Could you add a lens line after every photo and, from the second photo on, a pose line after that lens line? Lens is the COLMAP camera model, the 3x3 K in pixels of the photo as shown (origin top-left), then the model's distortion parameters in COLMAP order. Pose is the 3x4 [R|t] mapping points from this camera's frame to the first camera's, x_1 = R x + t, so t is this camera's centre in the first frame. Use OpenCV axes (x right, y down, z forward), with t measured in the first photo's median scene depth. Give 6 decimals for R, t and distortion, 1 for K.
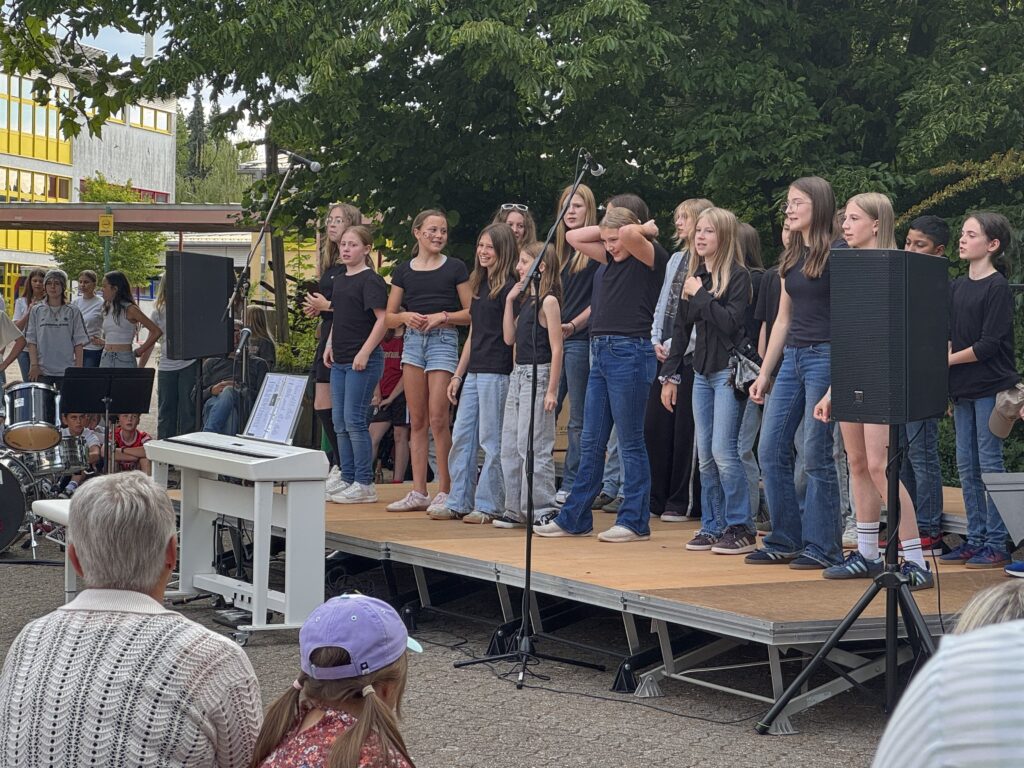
lens RADIAL K [[2726.4, 0, 512.0], [0, 2726.4, 384.0], [0, 0, 1]] dist [0.070903, 0.972378]
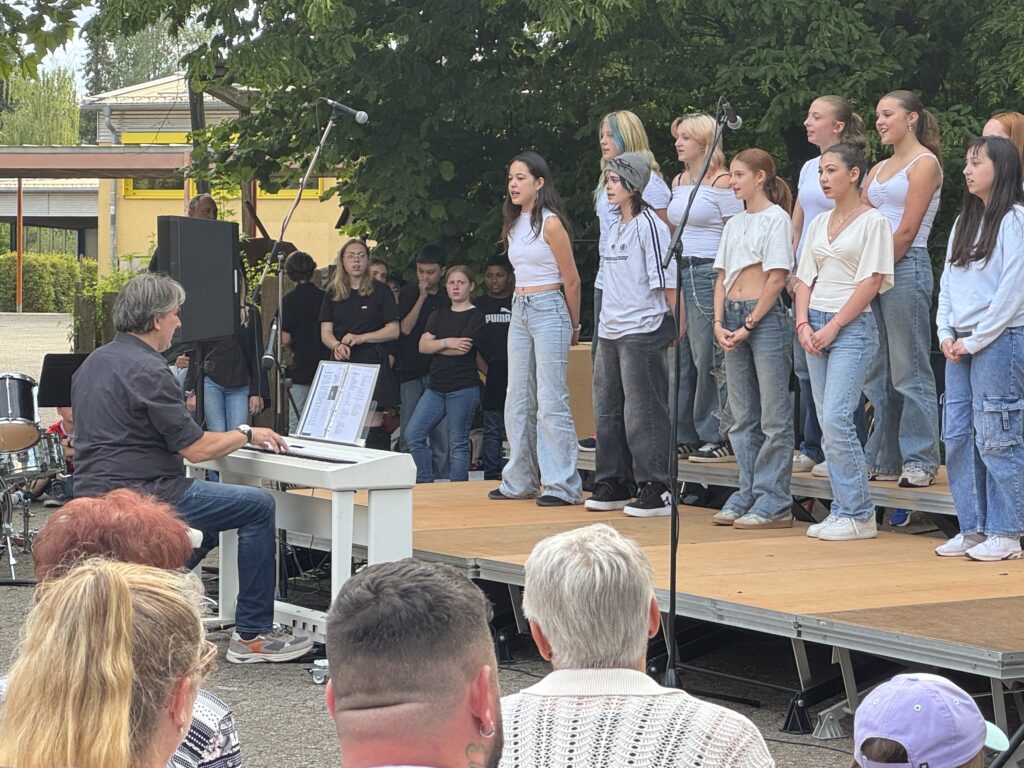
lens RADIAL K [[3126.9, 0, 512.0], [0, 3126.9, 384.0], [0, 0, 1]] dist [0.002547, 3.973631]
pose [[0.998246, -0.013084, 0.057738, -0.072724], [0.012321, 0.999832, 0.013564, -0.007943], [-0.057905, -0.012829, 0.998240, 0.015587]]
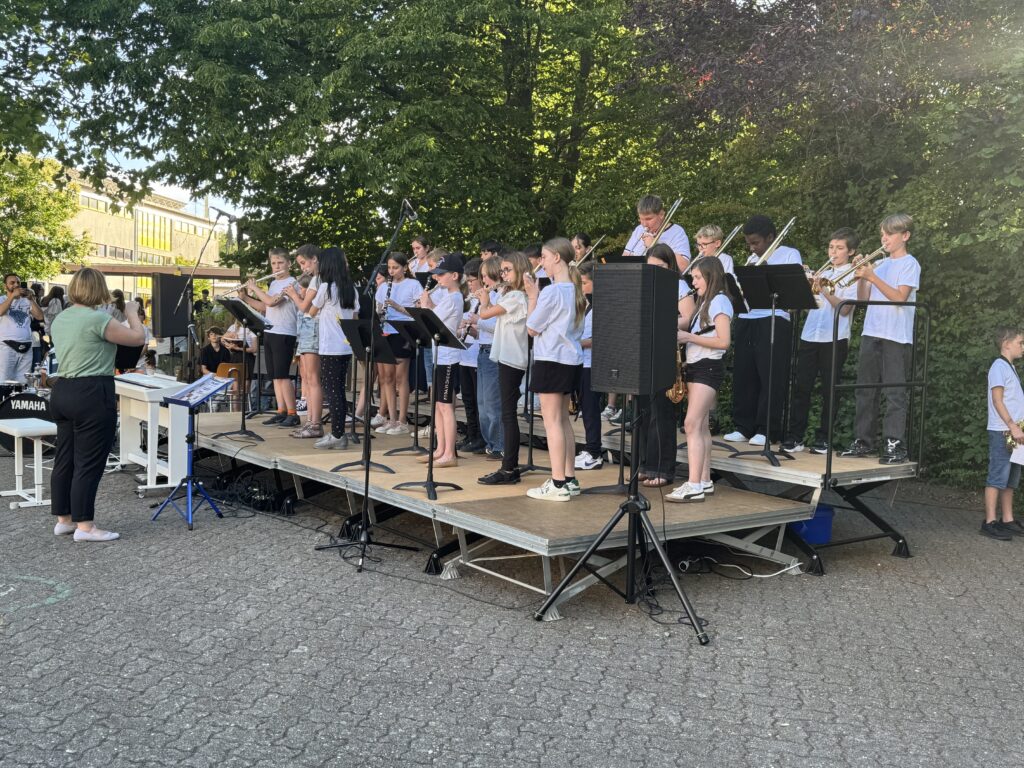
lens RADIAL K [[1052.9, 0, 512.0], [0, 1052.9, 384.0], [0, 0, 1]] dist [0.094161, -0.305677]
pose [[0.990342, 0.011681, 0.138151, 0.003005], [-0.015815, 0.999458, 0.028867, -0.002623], [-0.137738, -0.030773, 0.989990, 0.311172]]
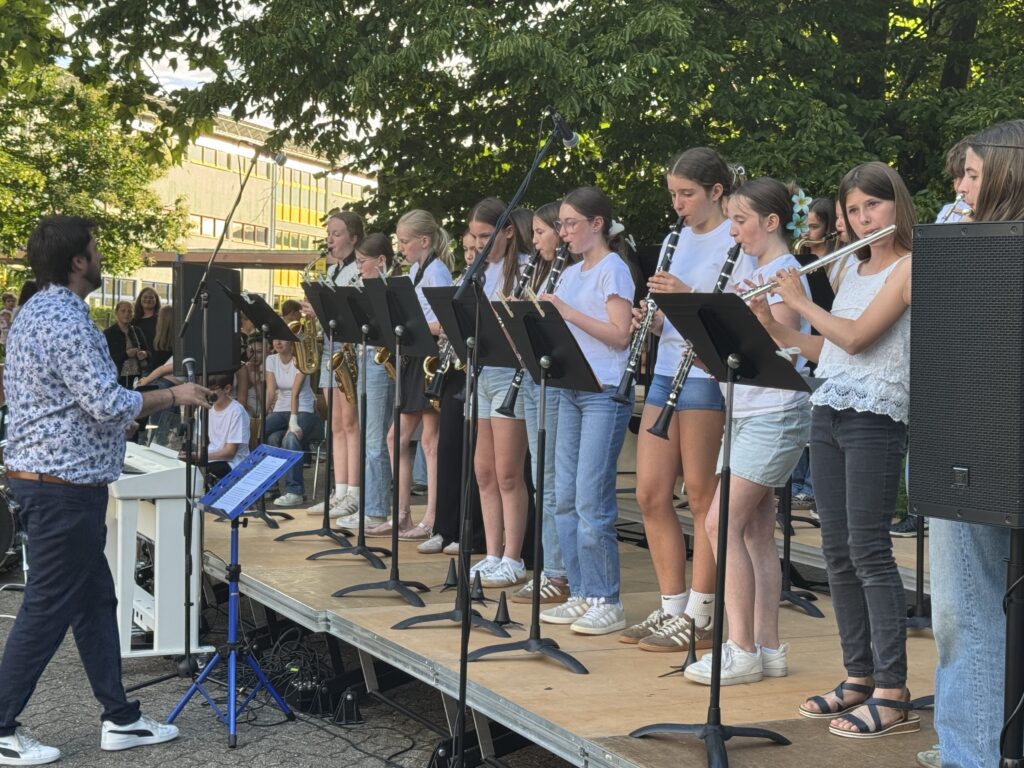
lens RADIAL K [[1723.3, 0, 512.0], [0, 1723.3, 384.0], [0, 0, 1]] dist [-0.030511, 0.993443]
pose [[0.996799, 0.014520, -0.078620, 0.038668], [-0.014430, 0.999894, 0.001714, -0.008788], [0.078637, -0.000574, 0.996903, 0.397305]]
